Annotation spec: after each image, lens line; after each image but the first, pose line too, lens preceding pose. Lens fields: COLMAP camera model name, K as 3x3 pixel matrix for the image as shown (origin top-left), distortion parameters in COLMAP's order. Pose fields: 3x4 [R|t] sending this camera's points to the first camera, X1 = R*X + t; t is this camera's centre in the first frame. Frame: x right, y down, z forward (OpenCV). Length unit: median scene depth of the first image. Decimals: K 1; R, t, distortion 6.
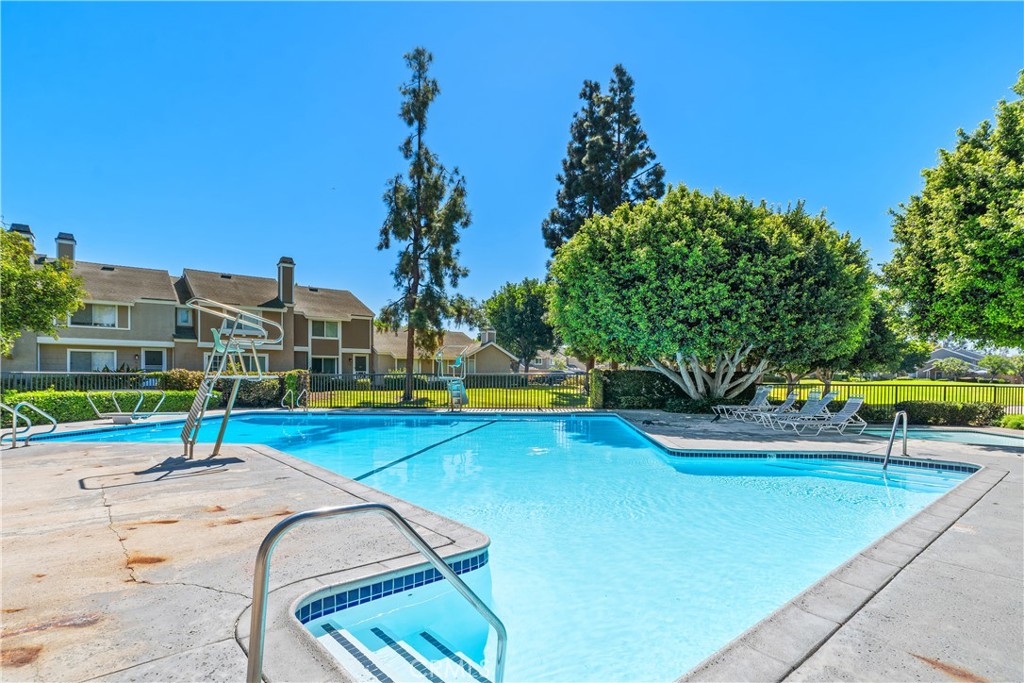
lens RADIAL K [[484.8, 0, 504.5], [0, 484.8, 385.2], [0, 0, 1]] dist [-0.000949, 0.000378]
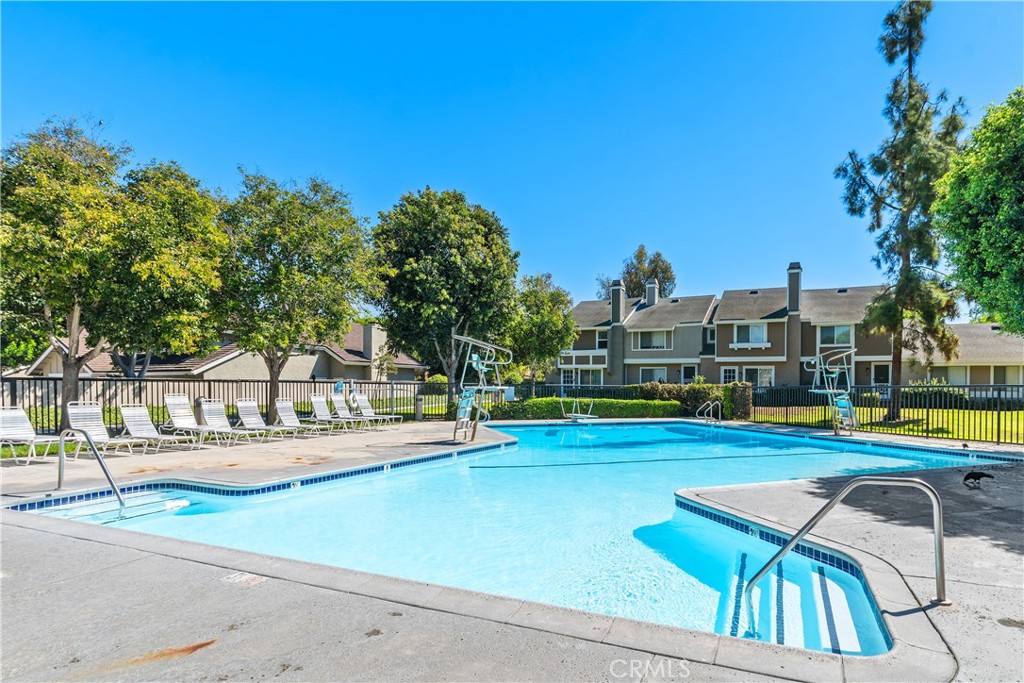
lens RADIAL K [[484.8, 0, 504.5], [0, 484.8, 385.2], [0, 0, 1]] dist [-0.000949, 0.000378]
pose [[0.446094, 0.000259, -0.894986, 0.144501], [-0.022628, 0.999684, -0.010989, -0.002239], [0.894700, 0.025153, 0.445958, 0.079982]]
